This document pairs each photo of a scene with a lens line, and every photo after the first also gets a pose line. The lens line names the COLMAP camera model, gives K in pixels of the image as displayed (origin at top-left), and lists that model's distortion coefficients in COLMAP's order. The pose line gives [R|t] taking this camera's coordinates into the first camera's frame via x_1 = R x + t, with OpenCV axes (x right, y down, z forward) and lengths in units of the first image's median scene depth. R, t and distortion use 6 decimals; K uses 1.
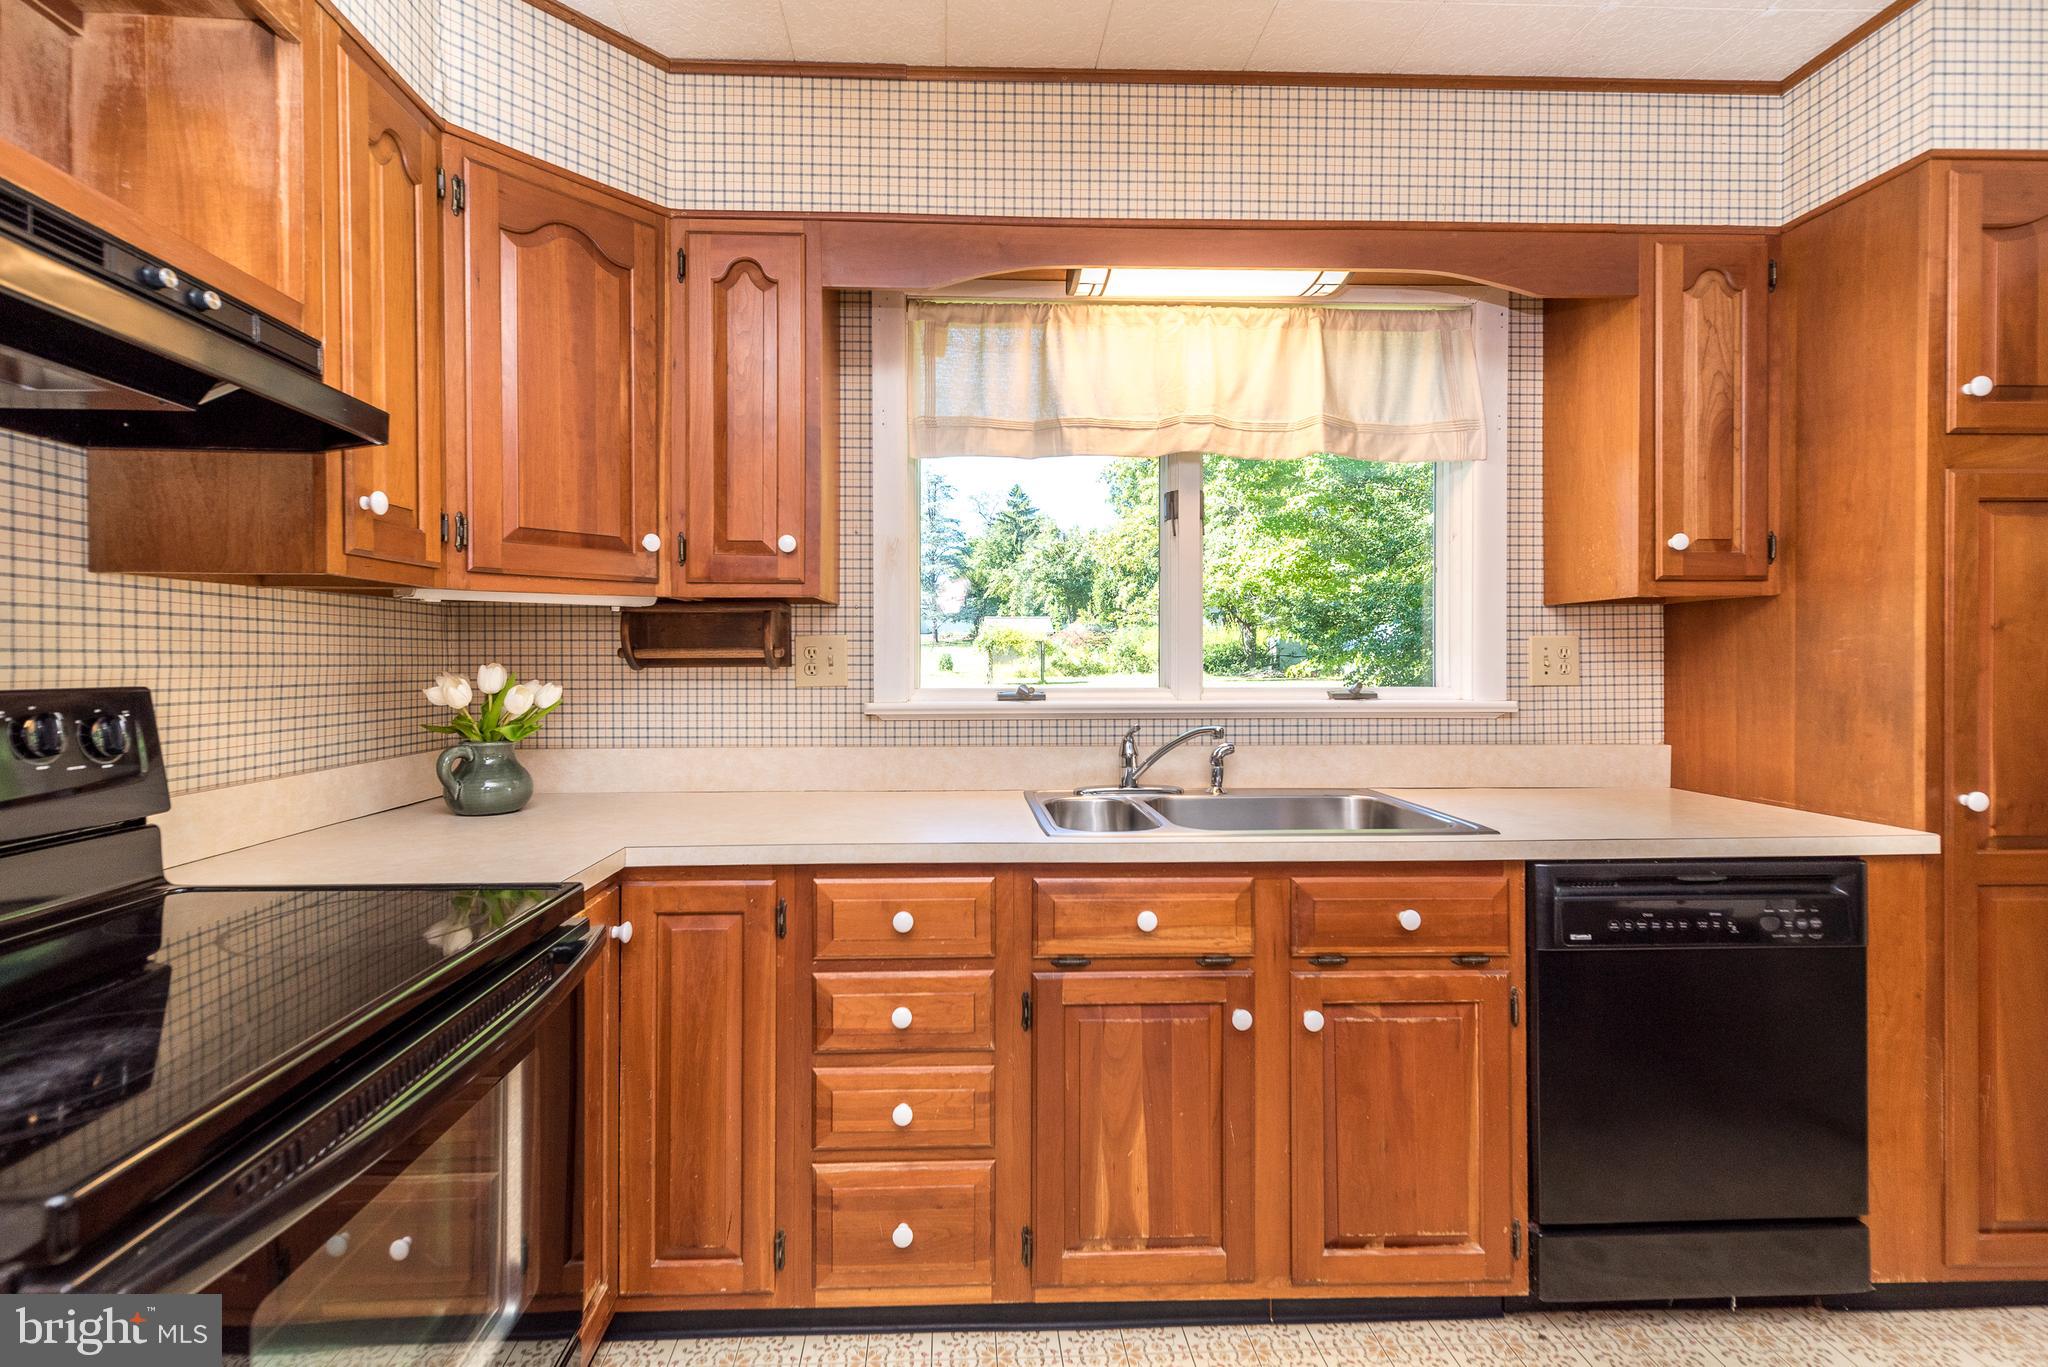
lens RADIAL K [[952.6, 0, 1010.7], [0, 952.6, 672.6], [0, 0, 1]] dist [0.006283, 0.000651]
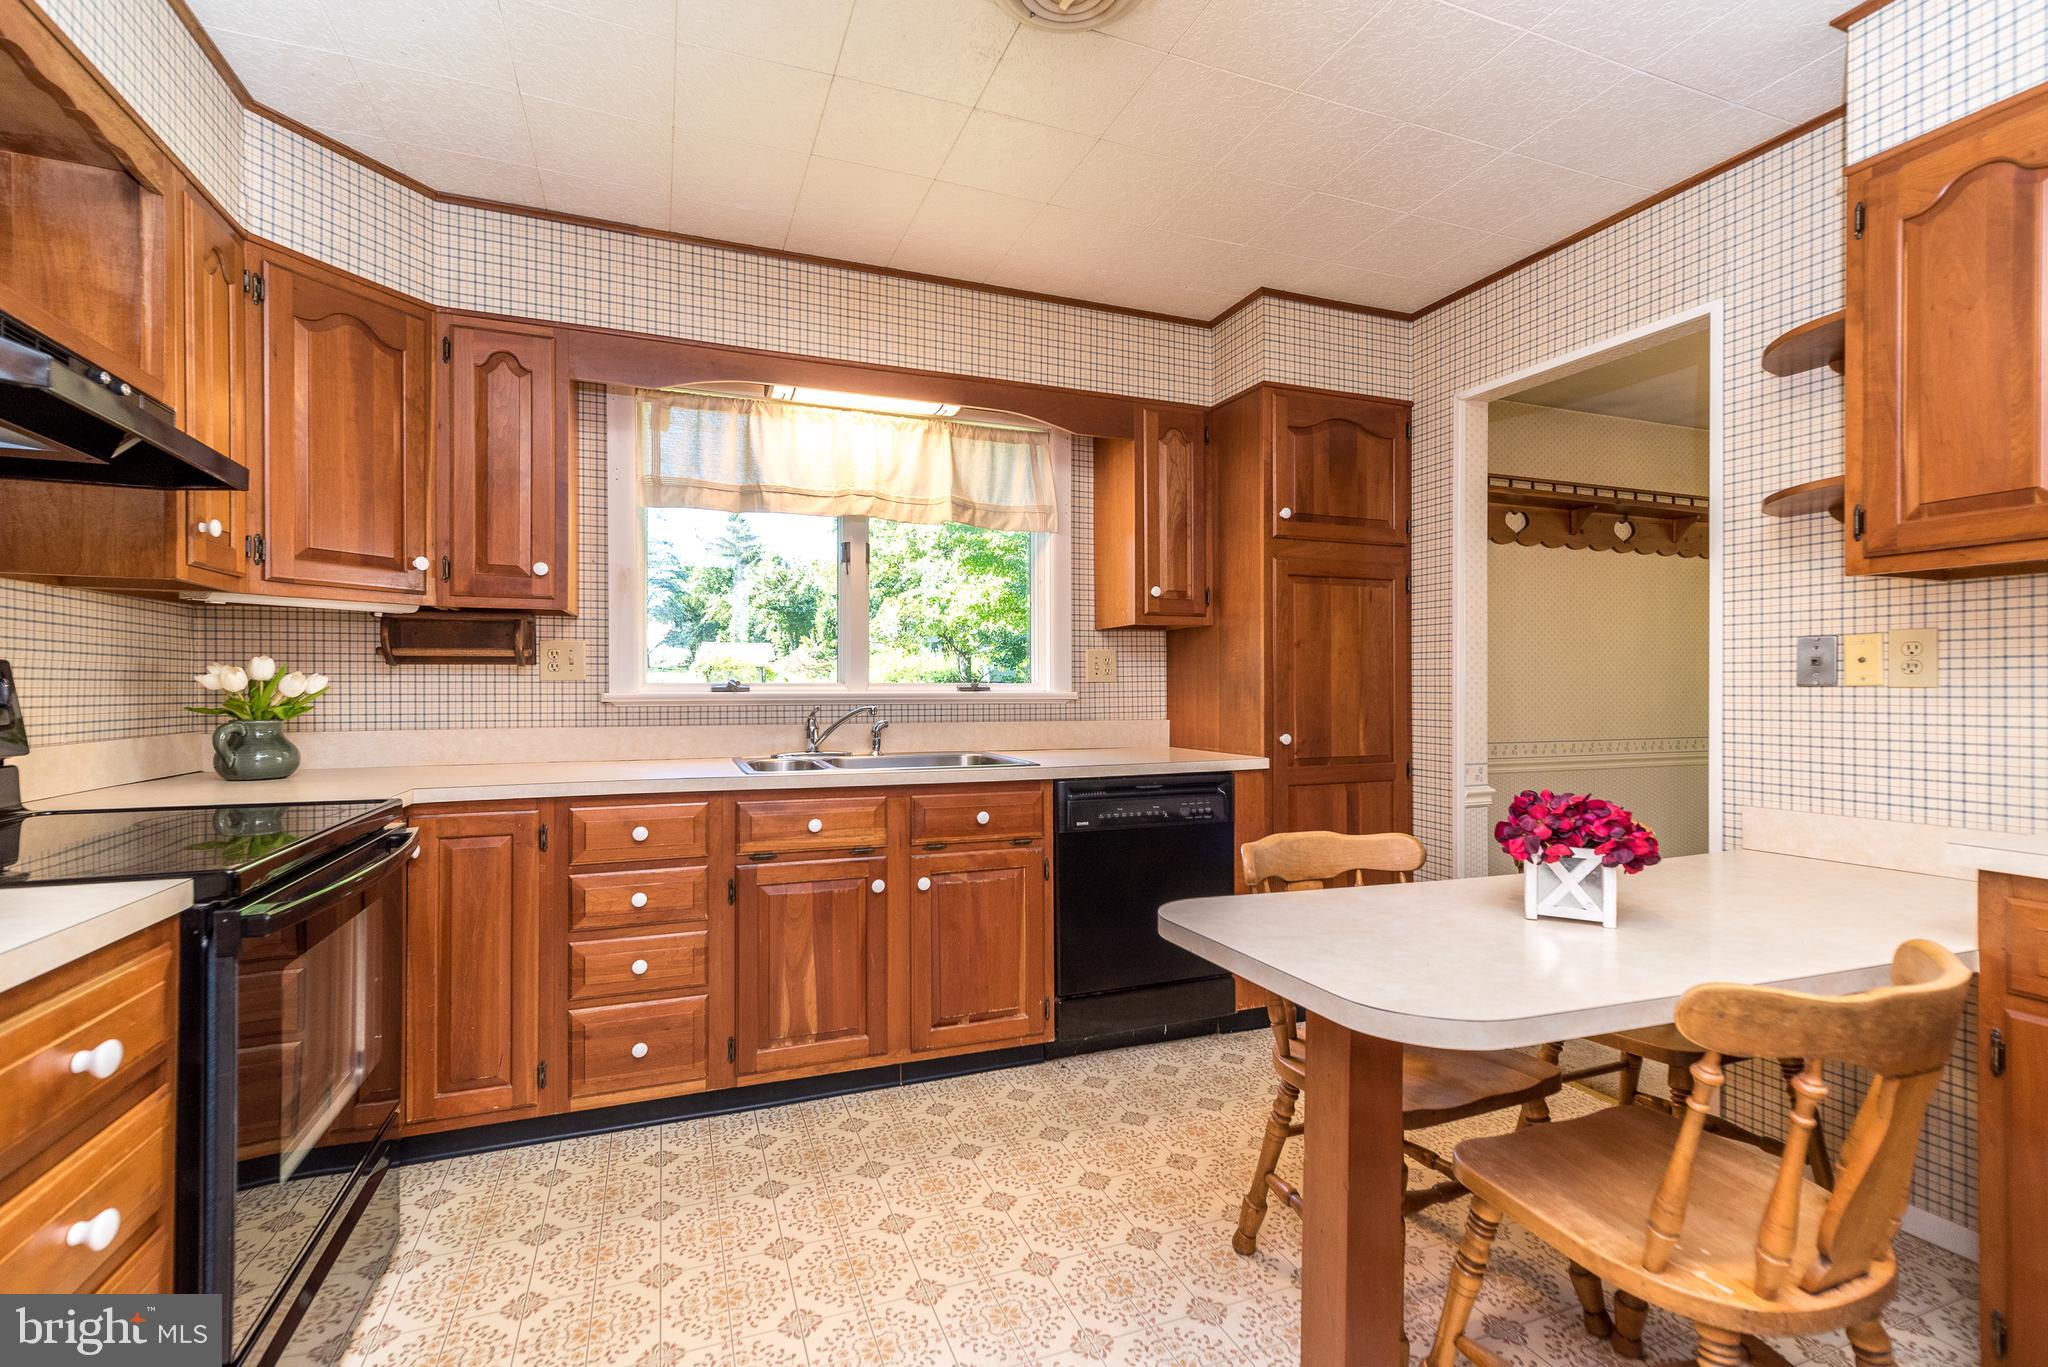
lens RADIAL K [[909.8, 0, 1072.9], [0, 909.8, 687.9], [0, 0, 1]] dist [0.003790, 0.001683]
pose [[0.936087, -0.001403, 0.351765, 0.014858], [0.006019, 0.999910, -0.012031, 0.054041], [-0.351717, 0.013379, 0.936011, -0.477116]]
